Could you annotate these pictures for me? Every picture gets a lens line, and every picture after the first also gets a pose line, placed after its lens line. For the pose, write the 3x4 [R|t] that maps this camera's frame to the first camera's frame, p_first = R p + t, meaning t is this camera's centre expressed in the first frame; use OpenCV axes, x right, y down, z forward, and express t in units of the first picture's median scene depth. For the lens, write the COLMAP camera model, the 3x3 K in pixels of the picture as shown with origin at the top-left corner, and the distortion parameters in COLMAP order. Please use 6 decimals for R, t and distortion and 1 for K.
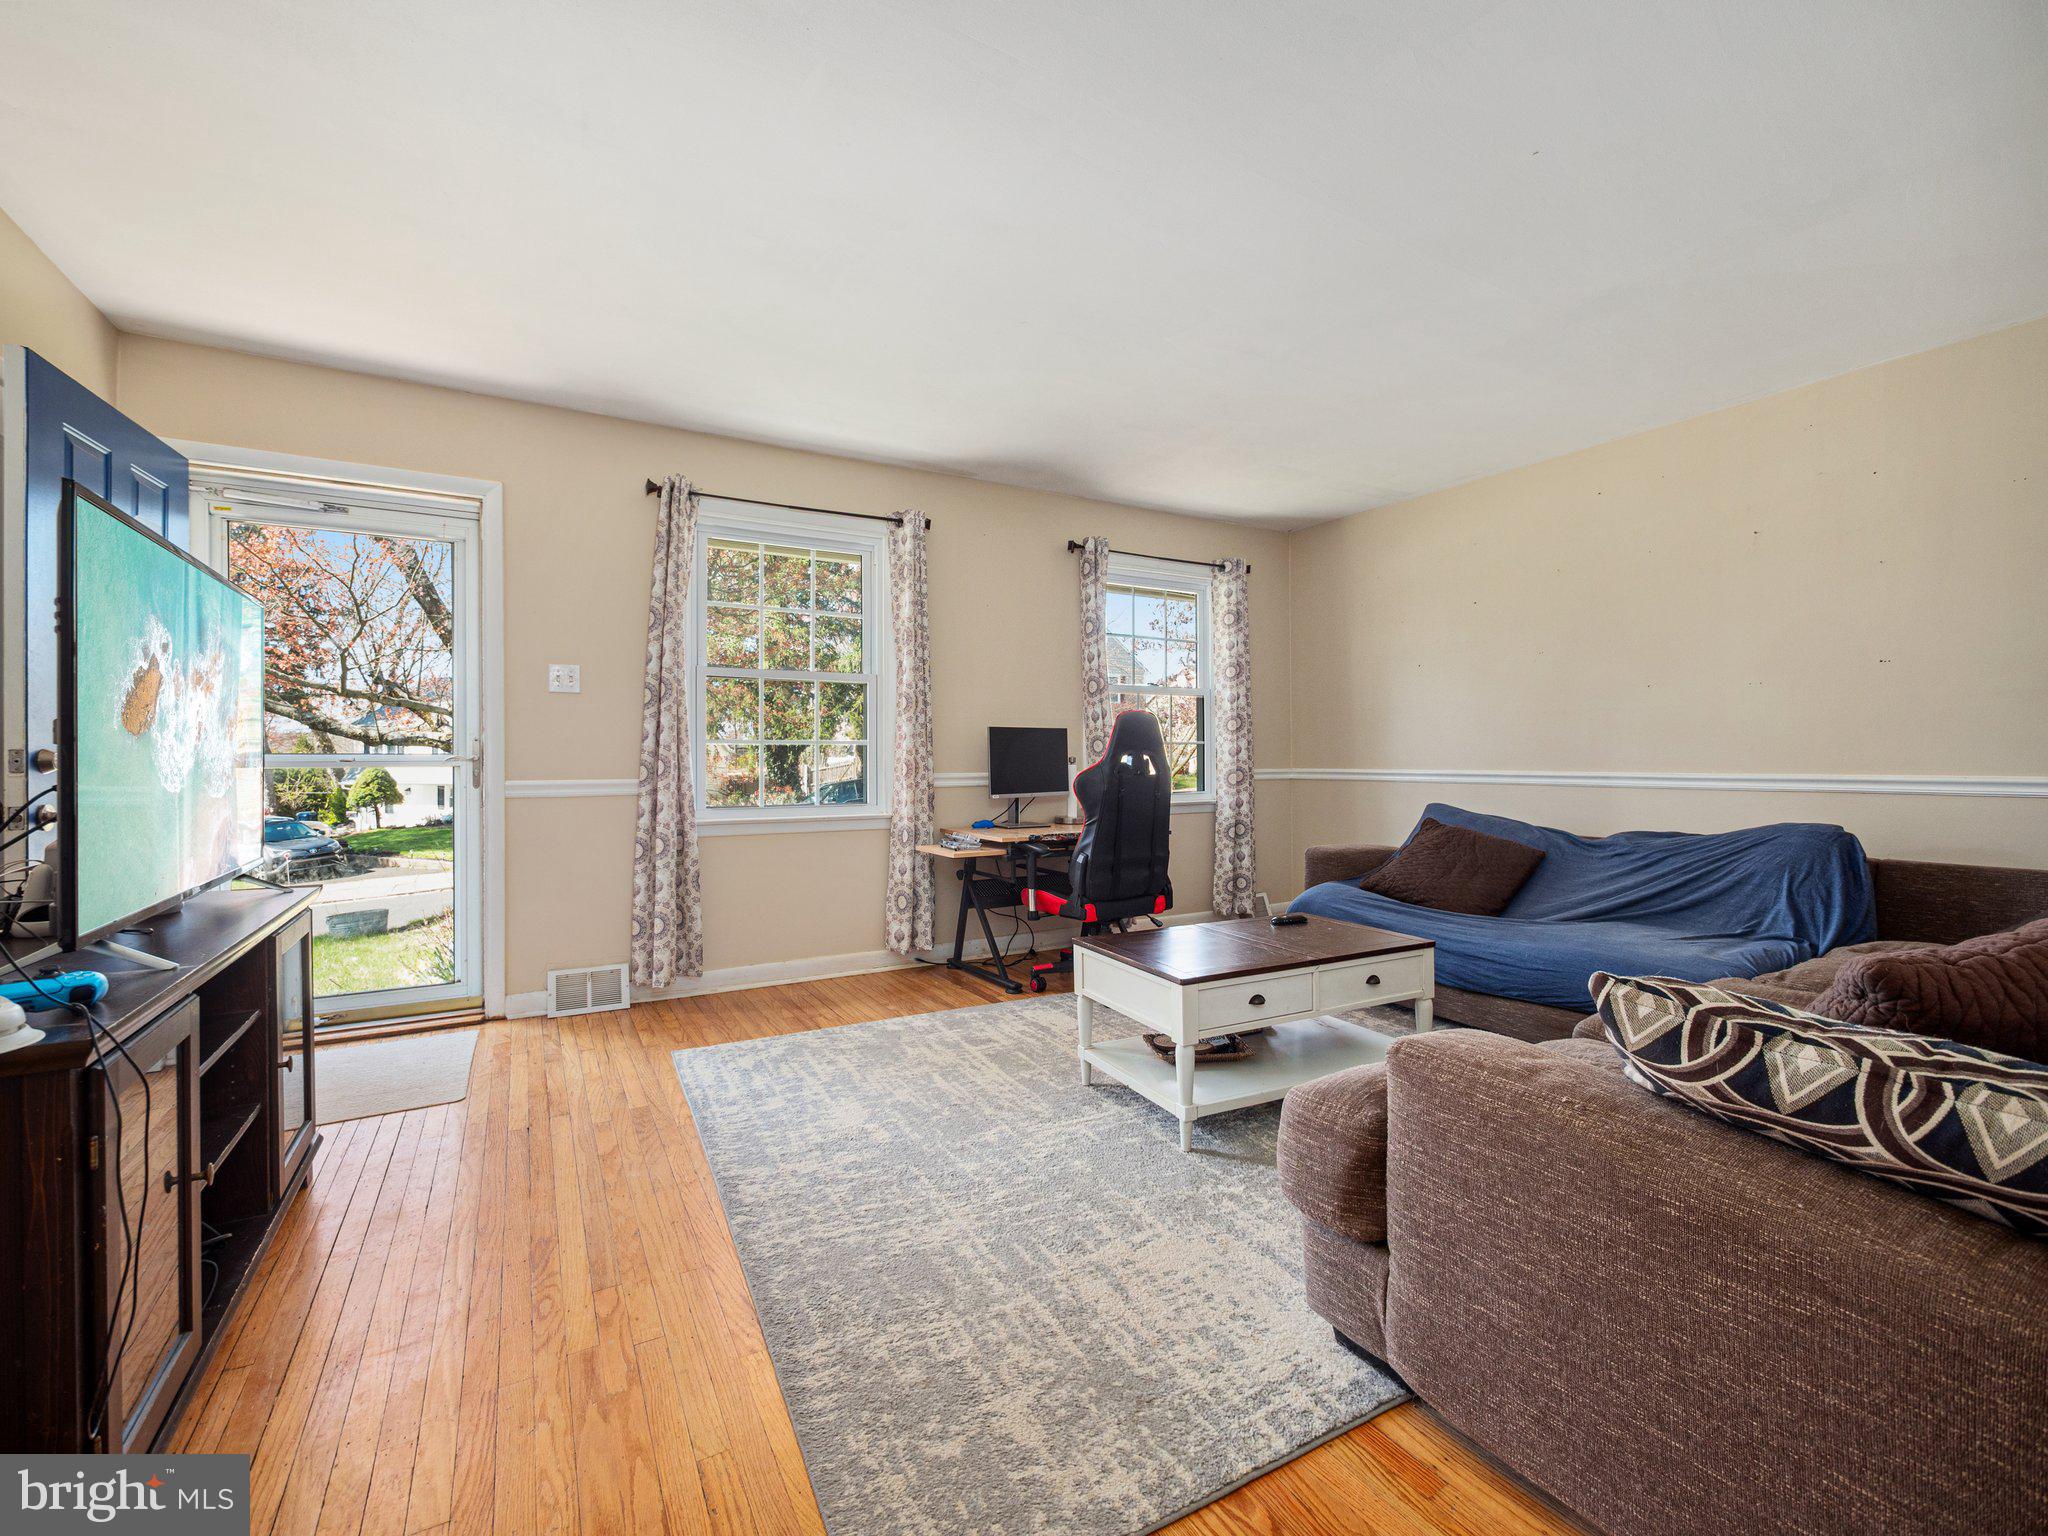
lens RADIAL K [[881.2, 0, 1026.1], [0, 881.2, 752.0], [0, 0, 1]] dist [-0.001767, -0.000569]
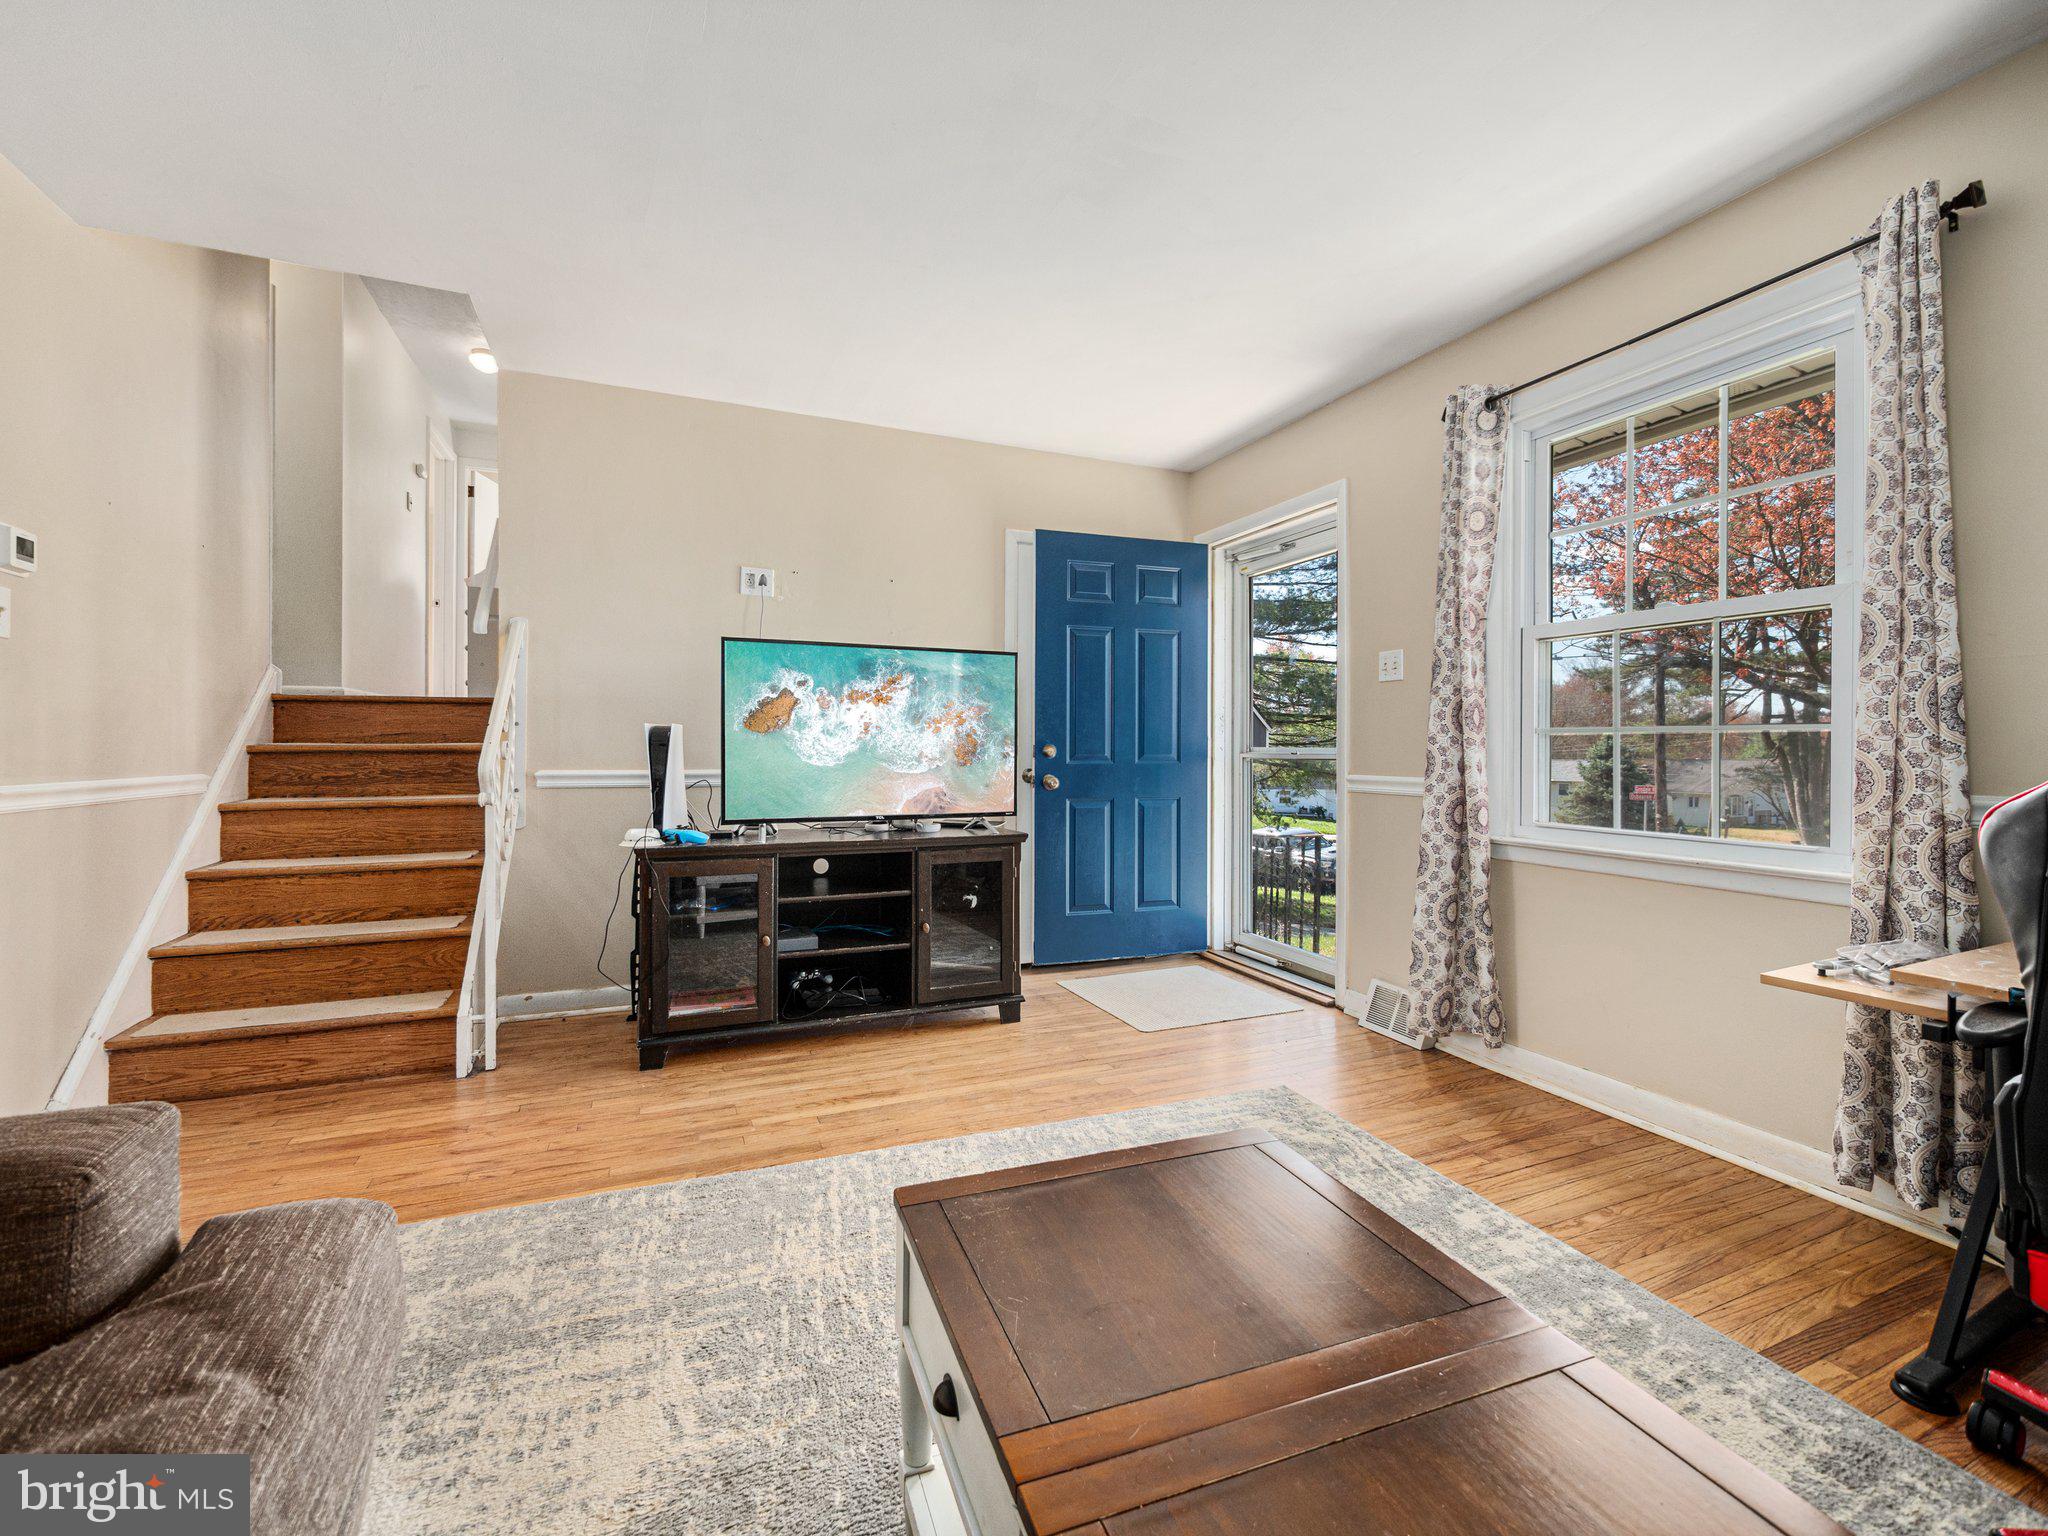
lens RADIAL K [[881.2, 0, 1026.1], [0, 881.2, 752.0], [0, 0, 1]] dist [-0.001767, -0.000569]
pose [[-0.142826, 0.003992, -0.989740, 0.466905], [0.003037, 0.999989, 0.003595, 0.002555], [0.989743, -0.002493, -0.142836, 0.804655]]
